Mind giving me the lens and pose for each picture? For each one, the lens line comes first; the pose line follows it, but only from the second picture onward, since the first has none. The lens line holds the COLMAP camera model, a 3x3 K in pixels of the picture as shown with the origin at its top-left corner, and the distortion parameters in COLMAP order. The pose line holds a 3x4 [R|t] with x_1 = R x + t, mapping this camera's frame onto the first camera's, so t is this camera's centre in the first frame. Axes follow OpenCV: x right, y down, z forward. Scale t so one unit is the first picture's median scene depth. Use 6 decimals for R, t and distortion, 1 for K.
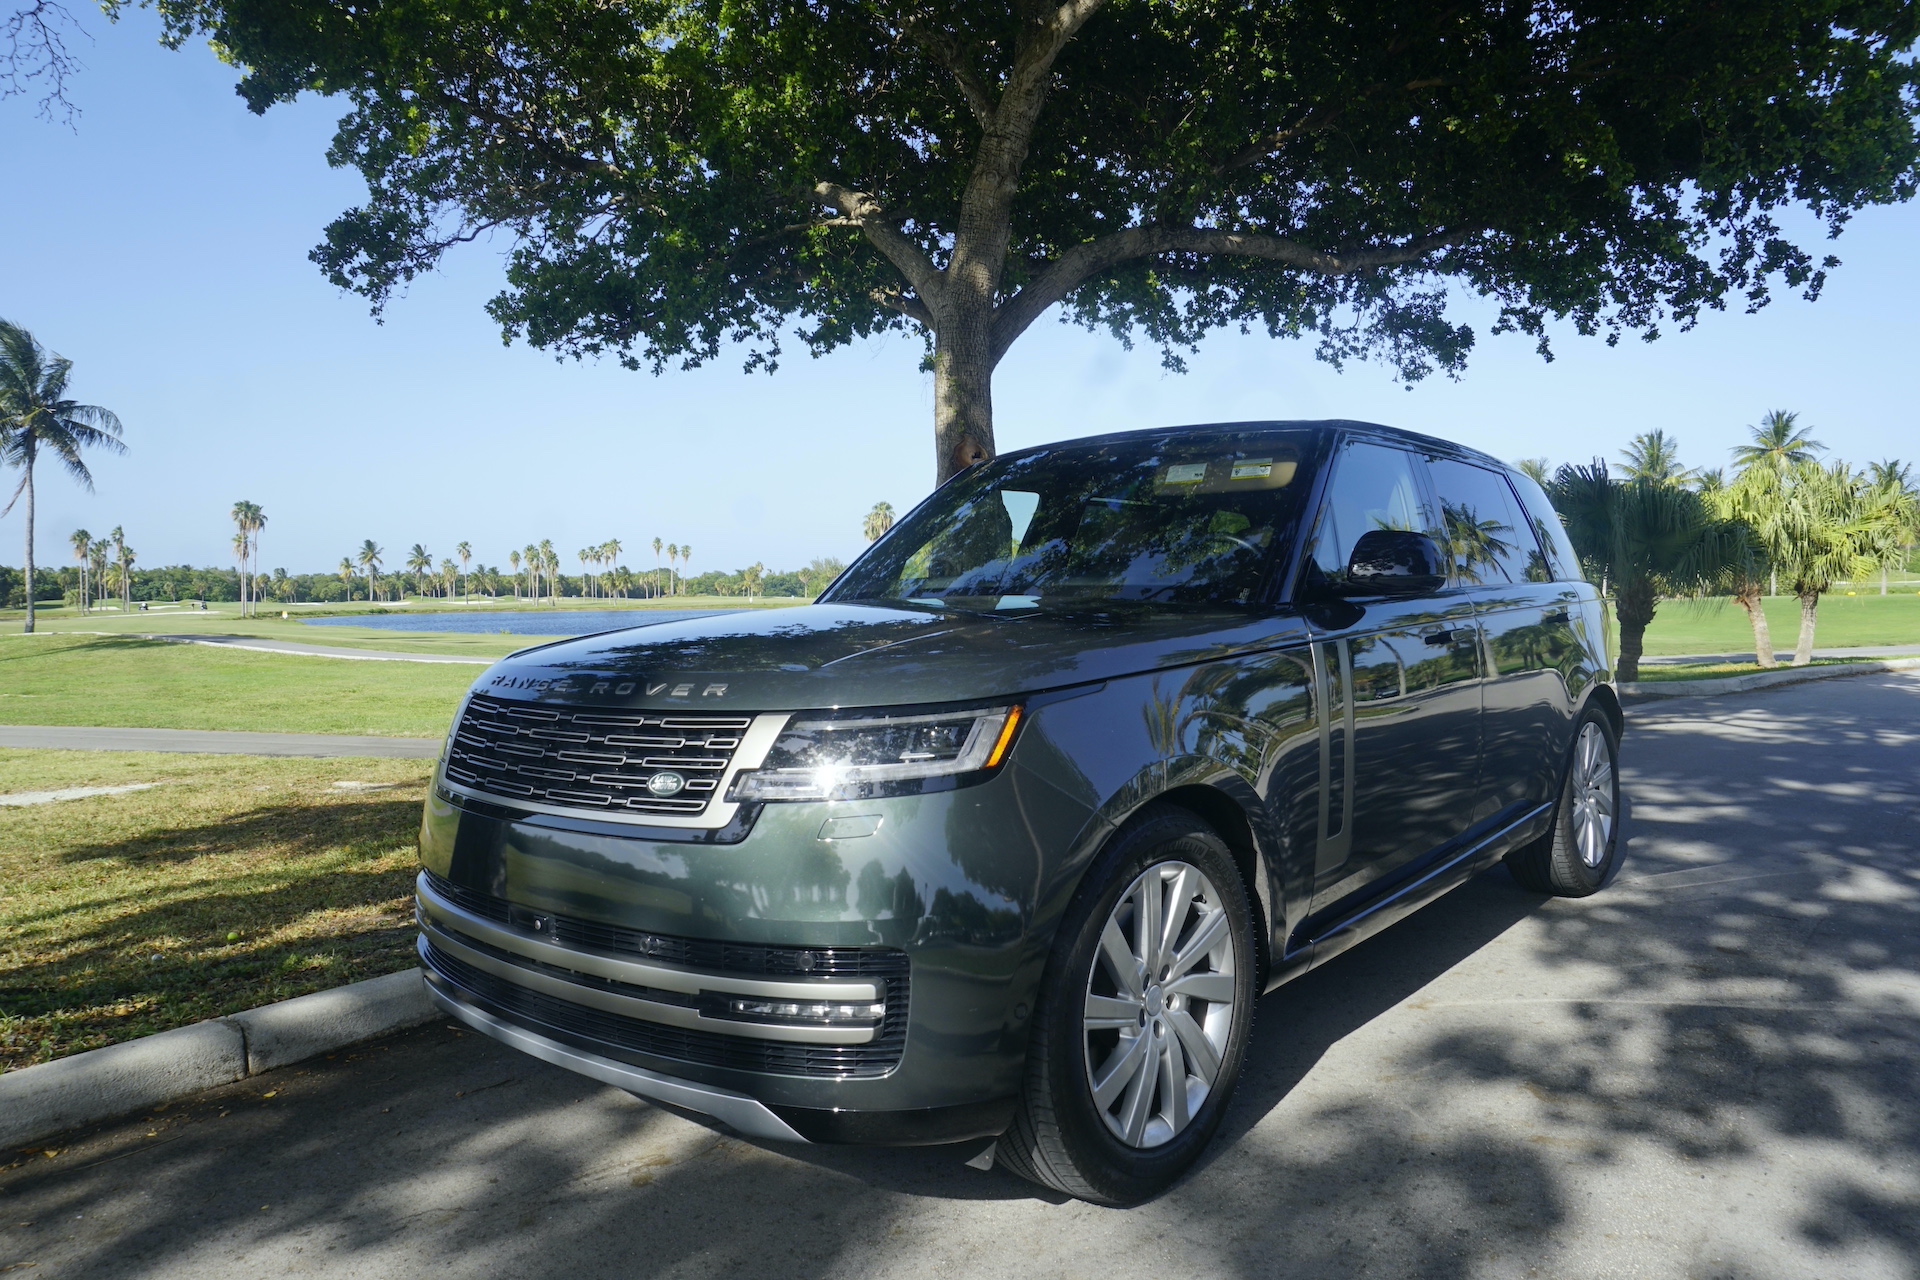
lens RADIAL K [[1283.3, 0, 960.0], [0, 1283.3, 640.0], [0, 0, 1]] dist [0.001977, -0.031735]
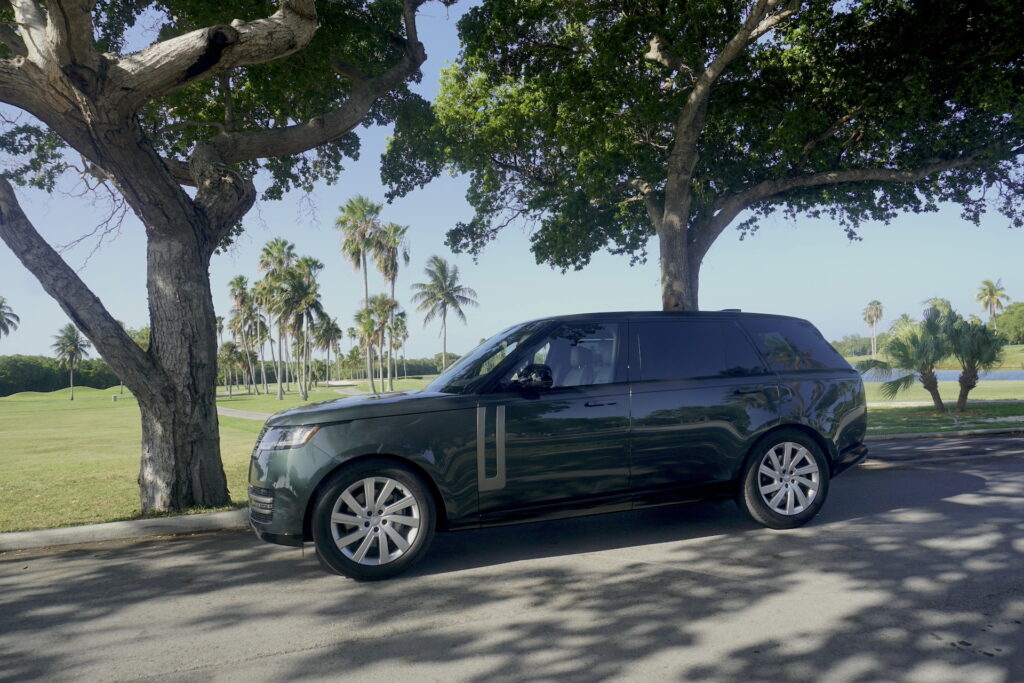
lens RADIAL K [[708.6, 0, 512.0], [0, 708.6, 341.5], [0, 0, 1]] dist [-0.001128, -0.000758]
pose [[0.824507, -0.040616, -0.564392, 0.407219], [0.007875, 0.998148, -0.060326, -0.017535], [0.565797, 0.045295, 0.823300, -0.084327]]
